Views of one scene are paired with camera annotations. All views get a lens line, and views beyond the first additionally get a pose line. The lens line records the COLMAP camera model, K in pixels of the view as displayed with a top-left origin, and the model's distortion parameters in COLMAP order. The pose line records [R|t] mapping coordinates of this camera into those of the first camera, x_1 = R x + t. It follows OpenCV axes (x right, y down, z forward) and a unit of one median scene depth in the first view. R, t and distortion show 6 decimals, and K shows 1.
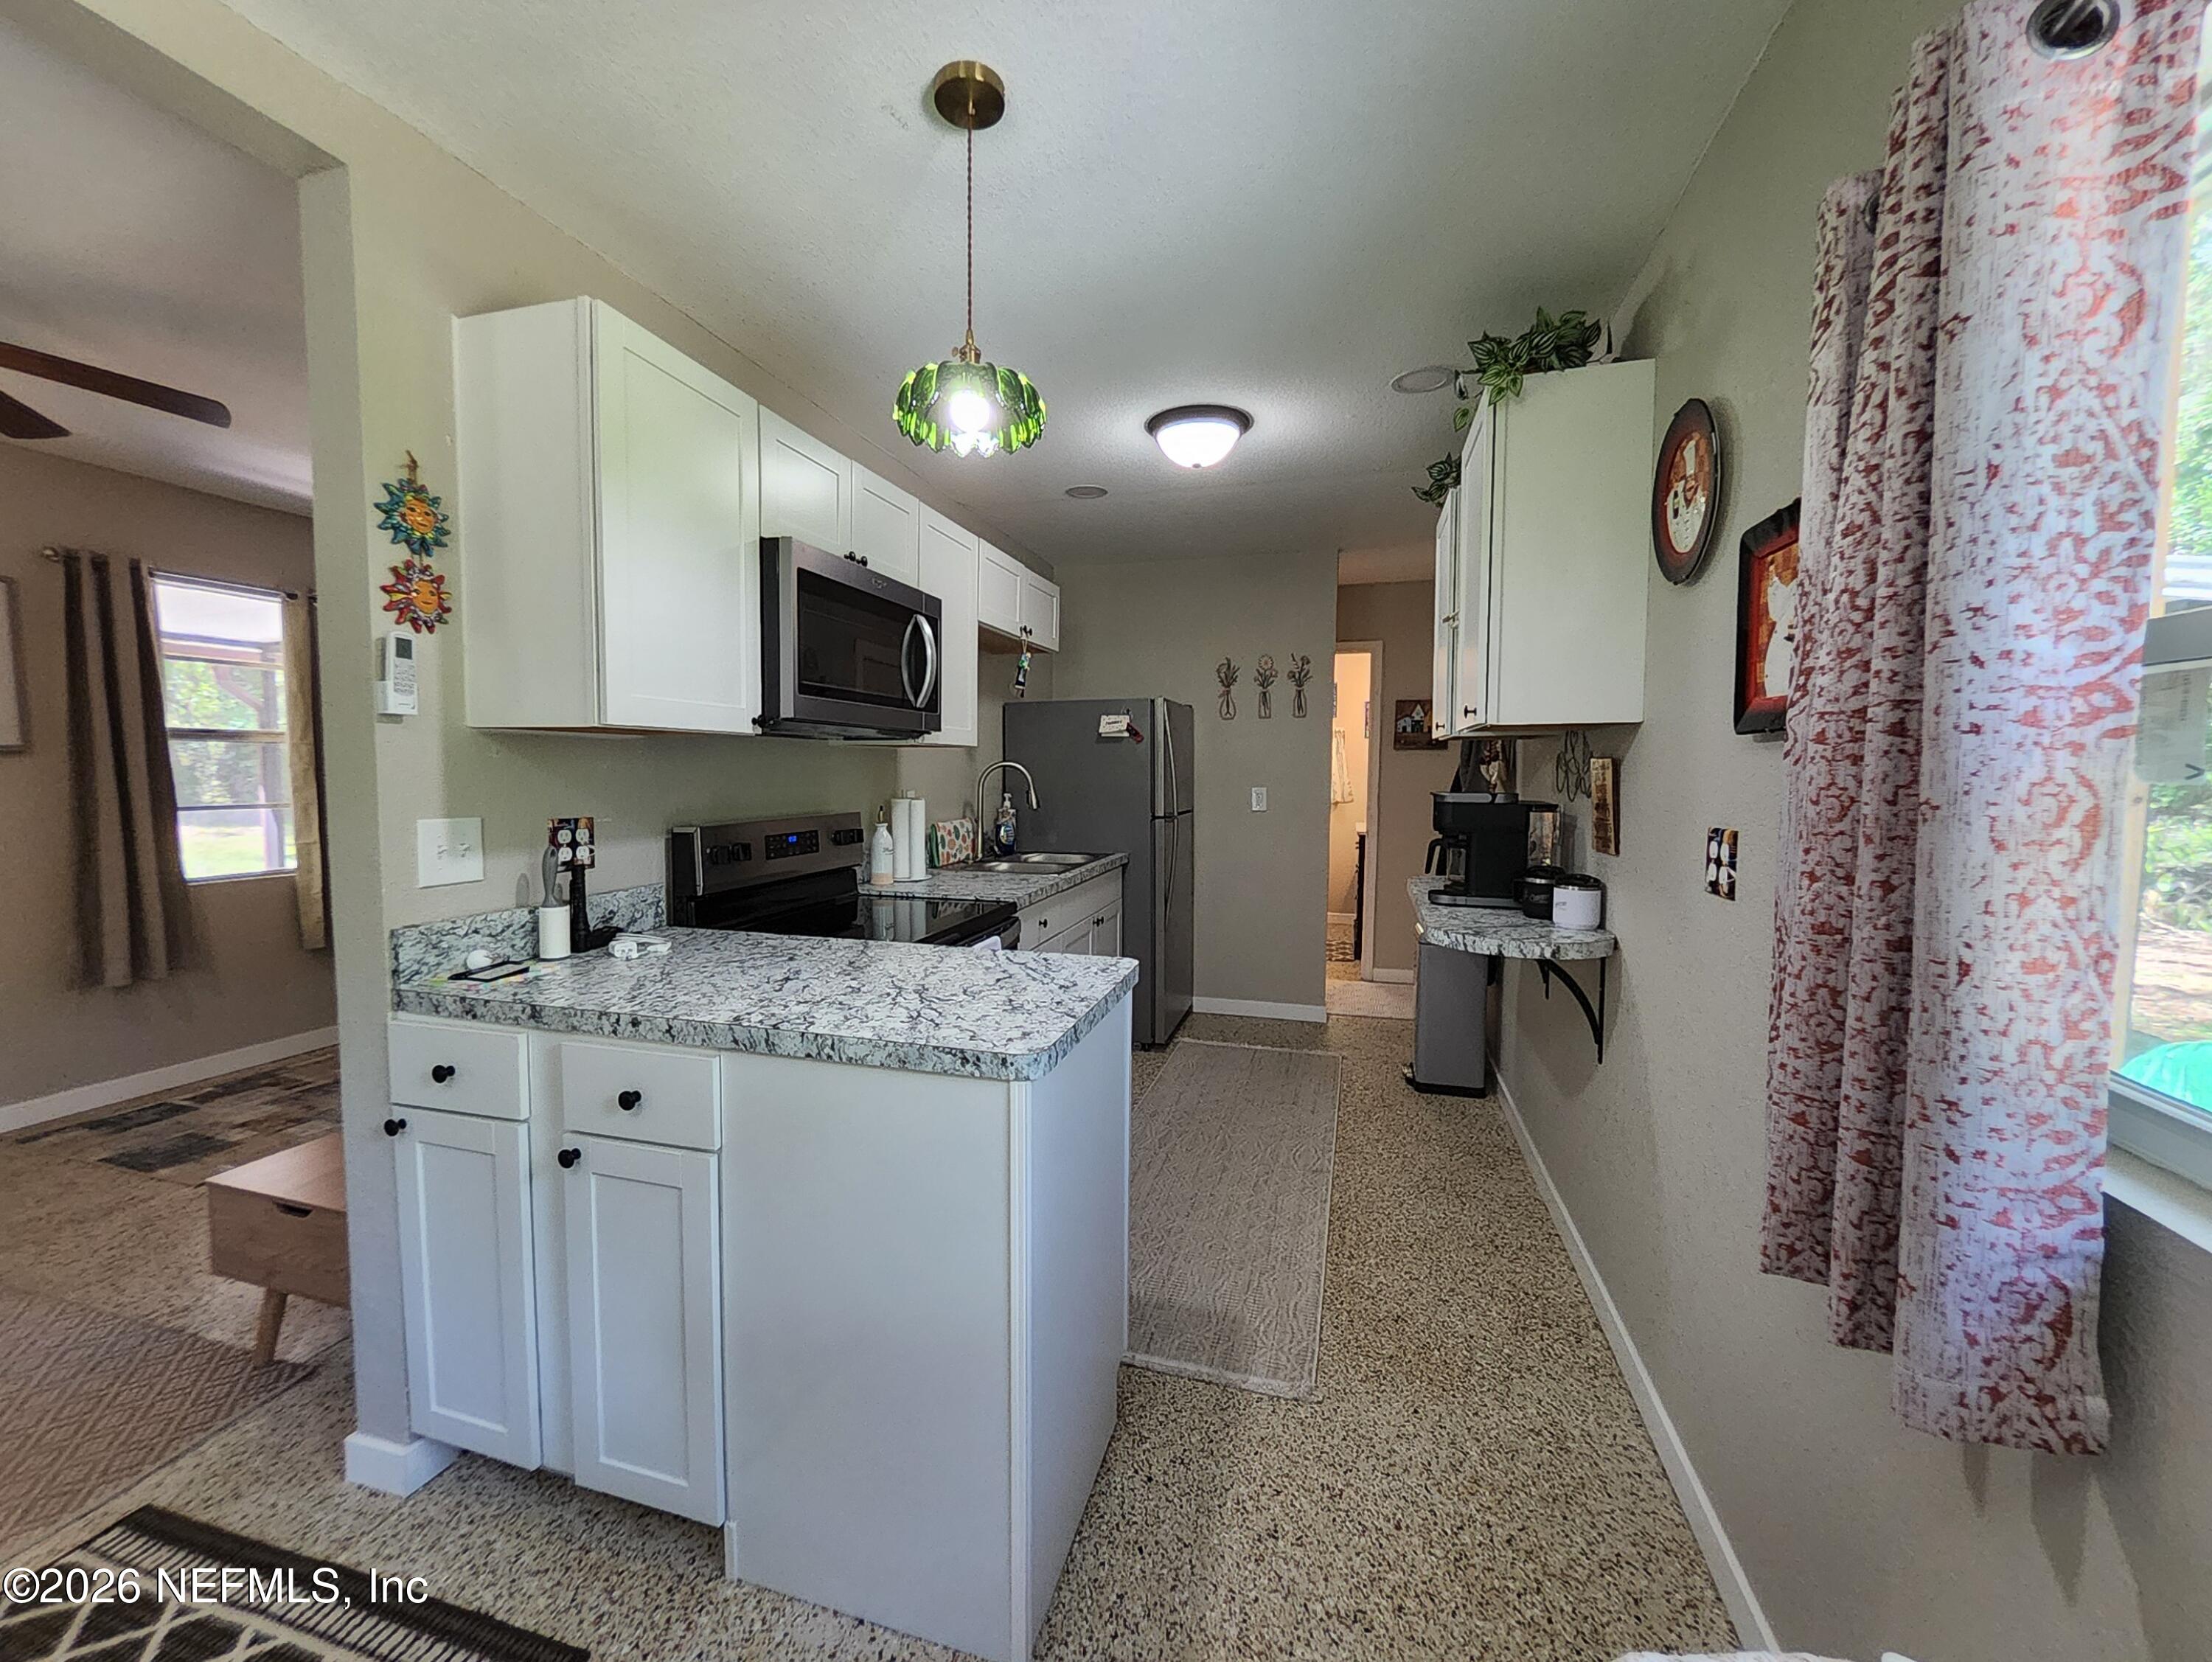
lens RADIAL K [[873.5, 0, 1090.0], [0, 873.5, 823.0], [0, 0, 1]] dist [0.005722, -0.006012]
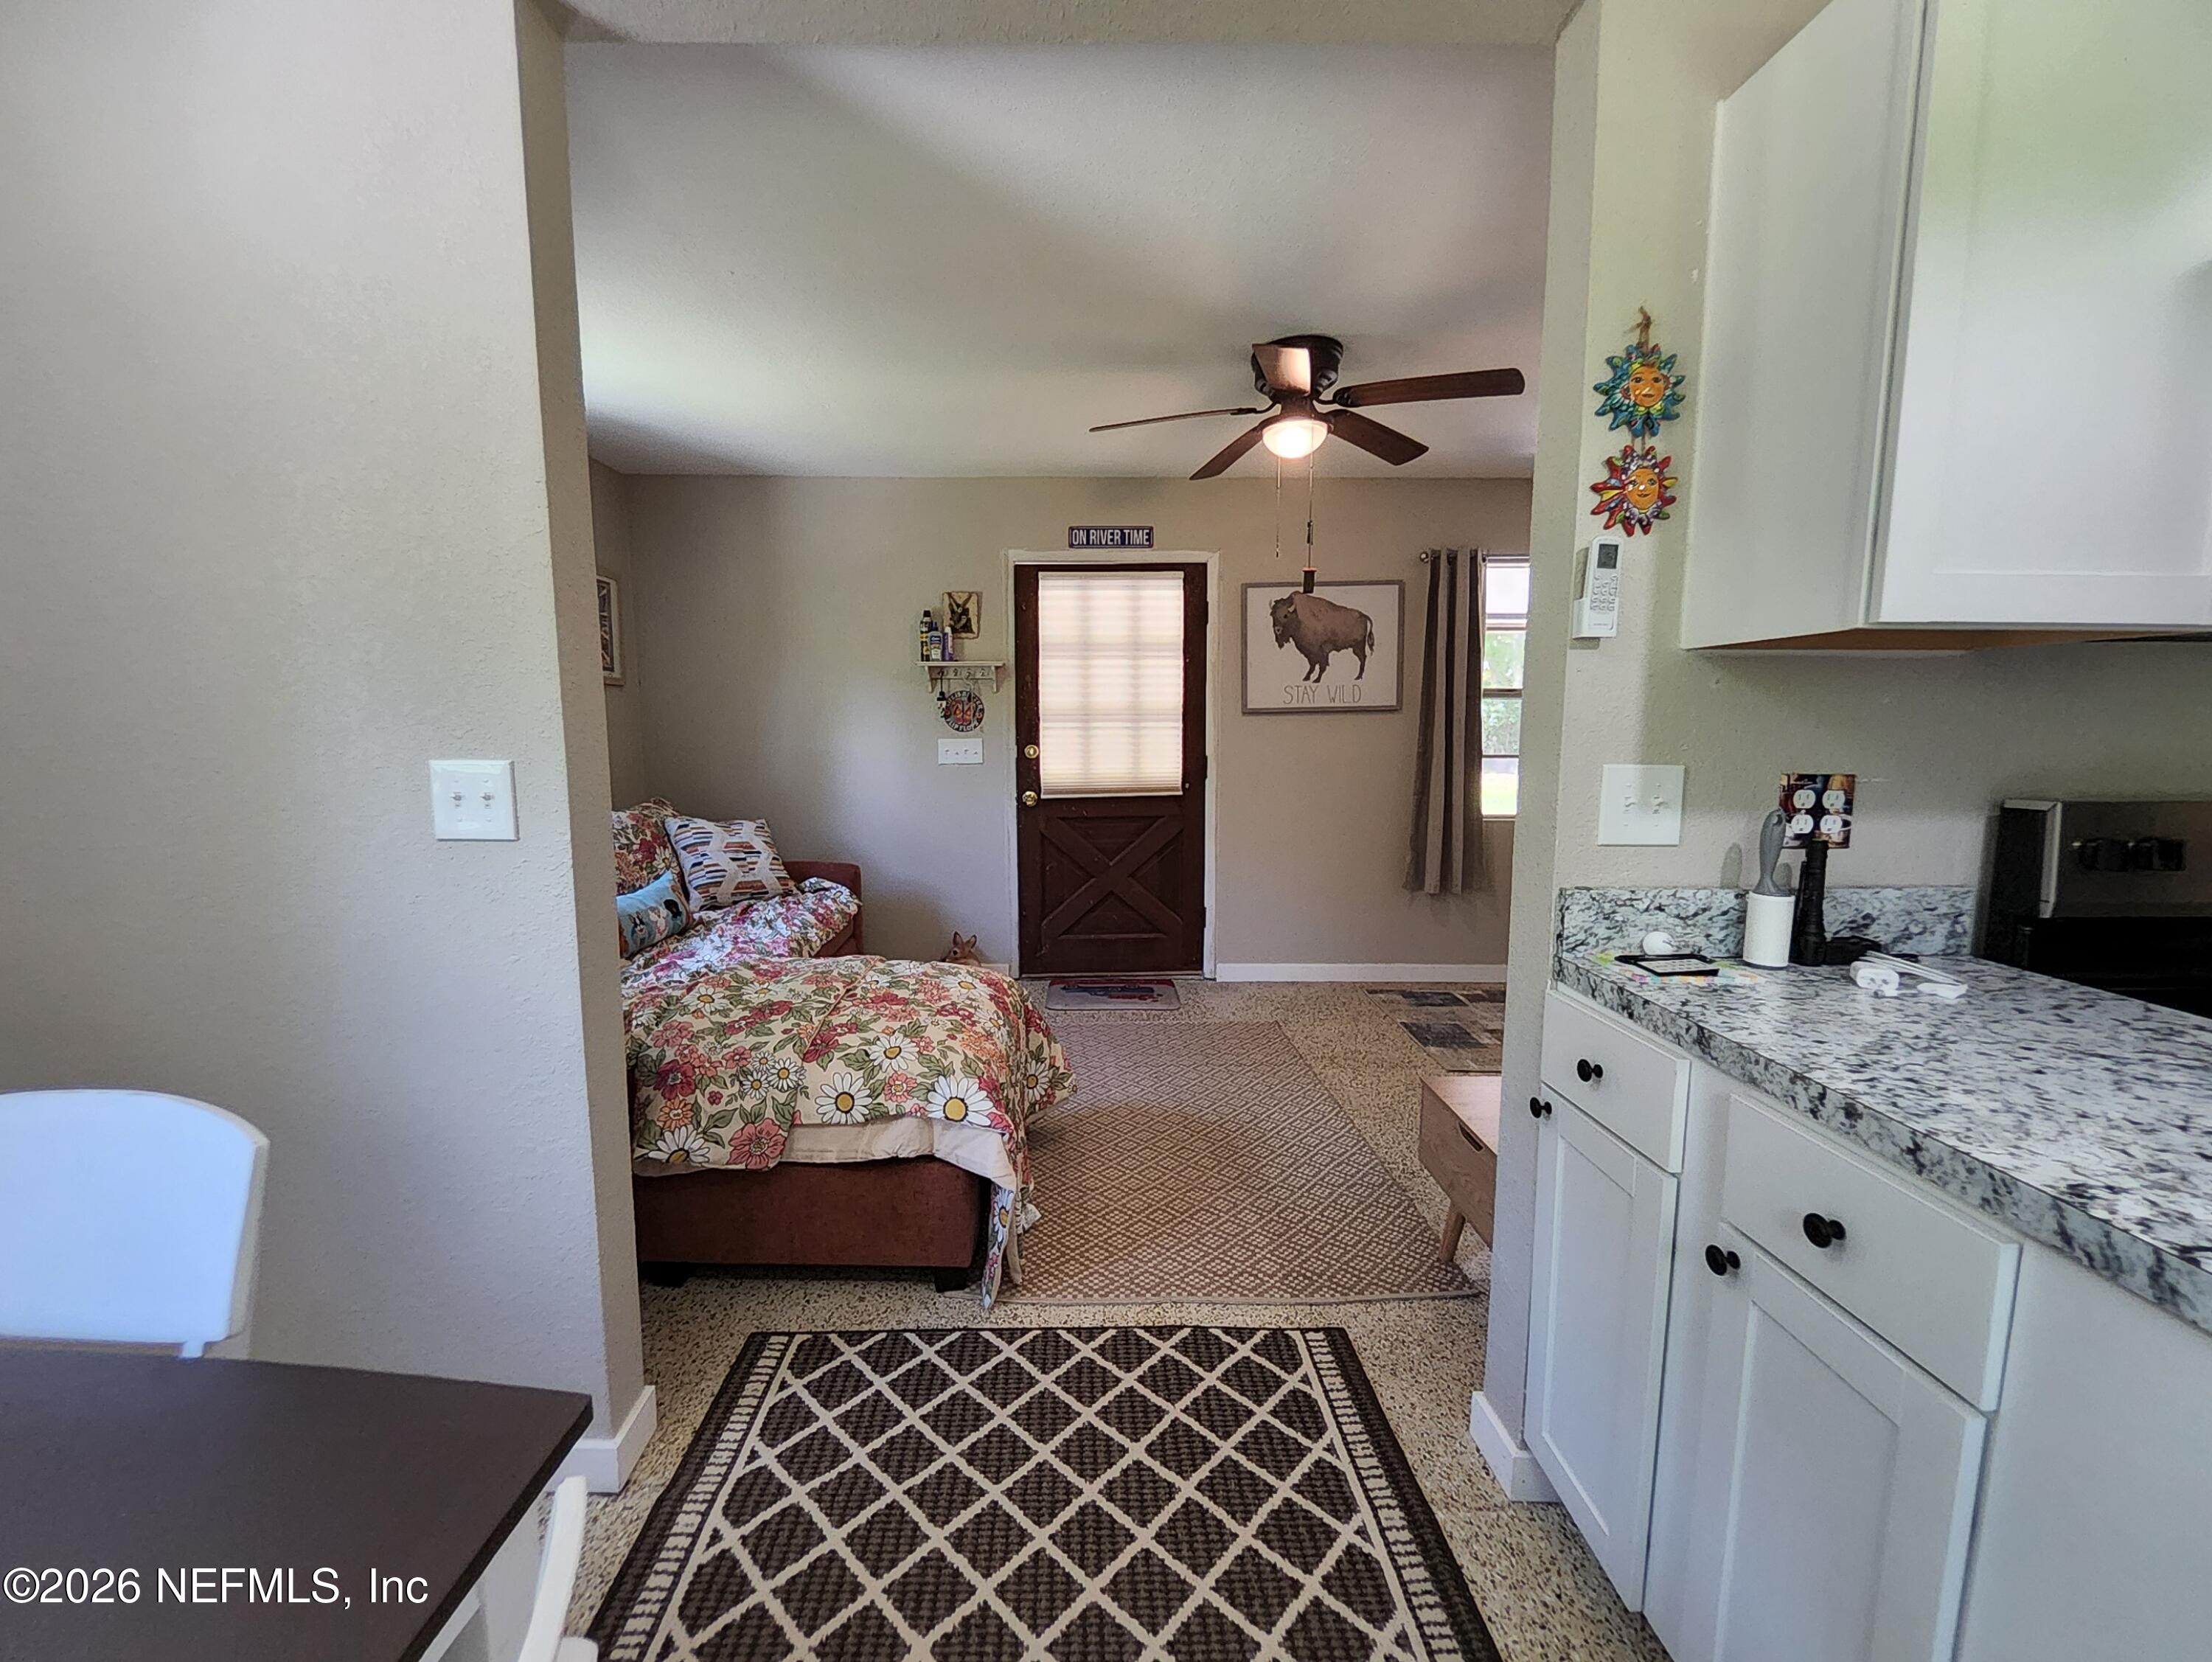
lens RADIAL K [[873.5, 0, 1090.0], [0, 873.5, 823.0], [0, 0, 1]] dist [0.005722, -0.006012]
pose [[0.286790, 0.098901, -0.952875, -0.093235], [-0.060759, 0.994532, 0.084938, 0.010089], [0.956065, 0.033536, 0.291231, 0.252115]]
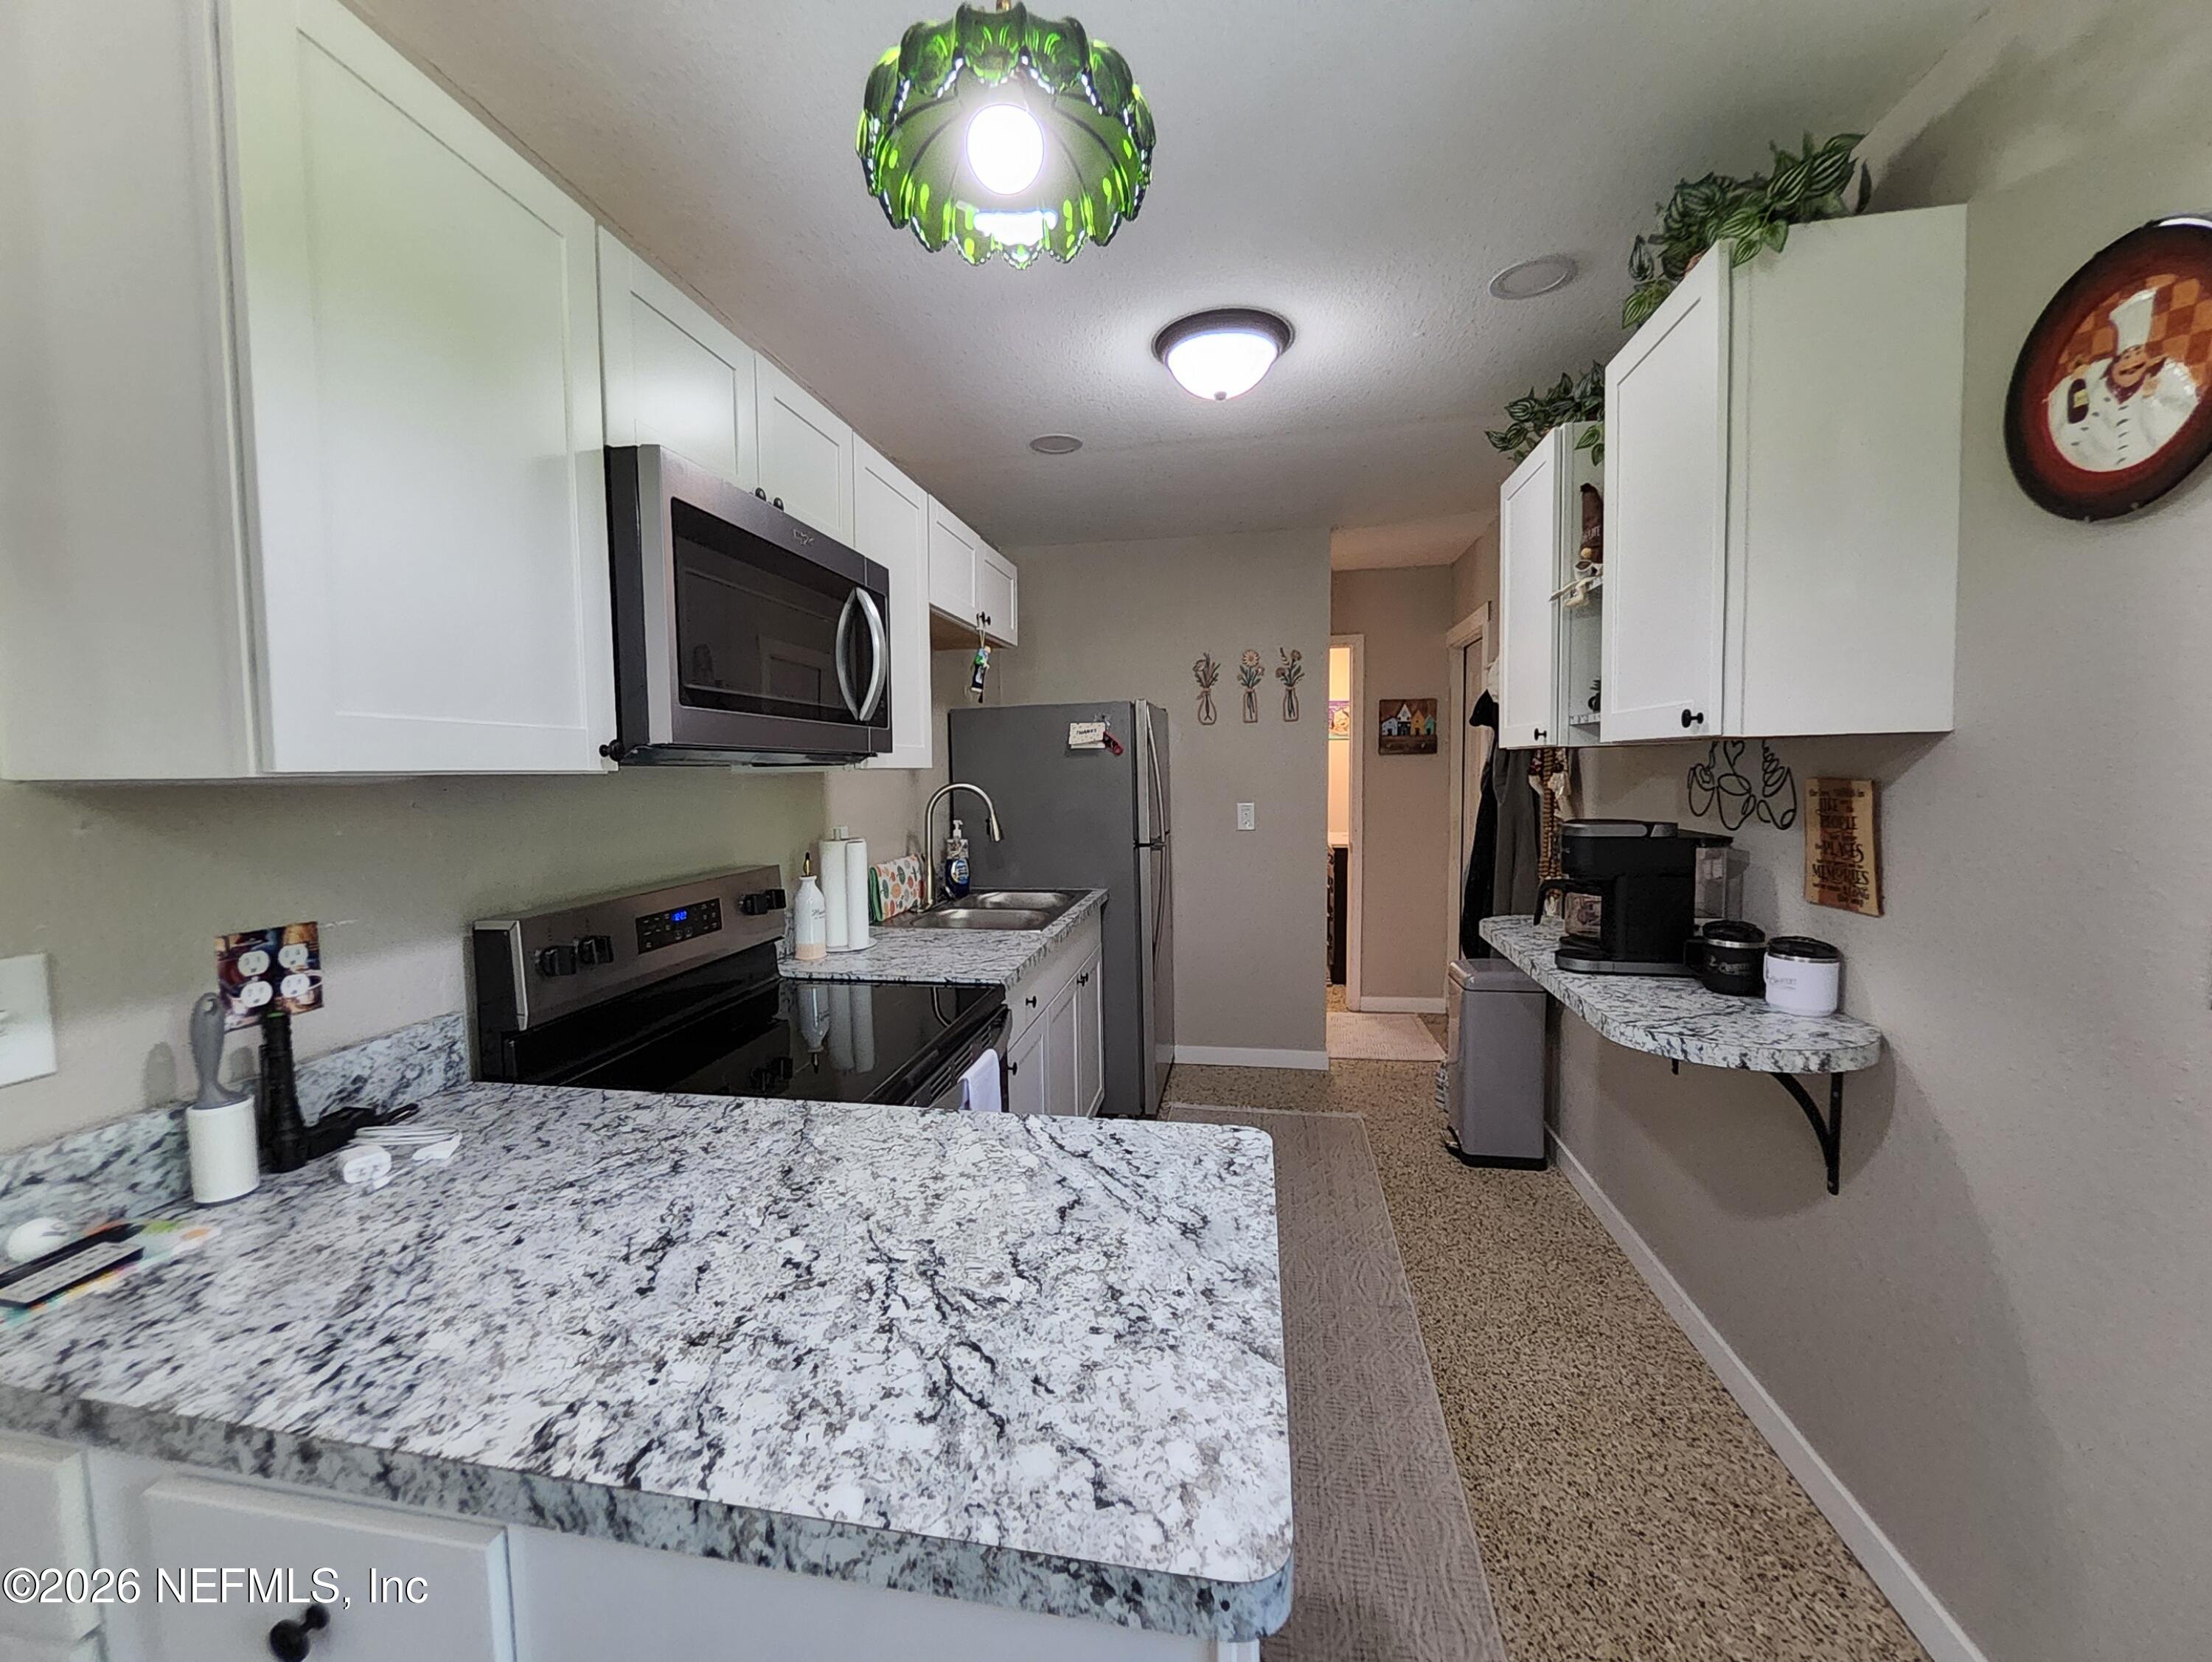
lens RADIAL K [[865.7, 0, 1089.3], [0, 865.7, 825.2], [0, 0, 1]] dist [0.007338, -0.006853]
pose [[0.994307, -0.026743, 0.103139, -0.126163], [0.026545, 0.999642, 0.003290, -0.064365], [-0.103190, -0.000533, 0.994662, 0.409301]]
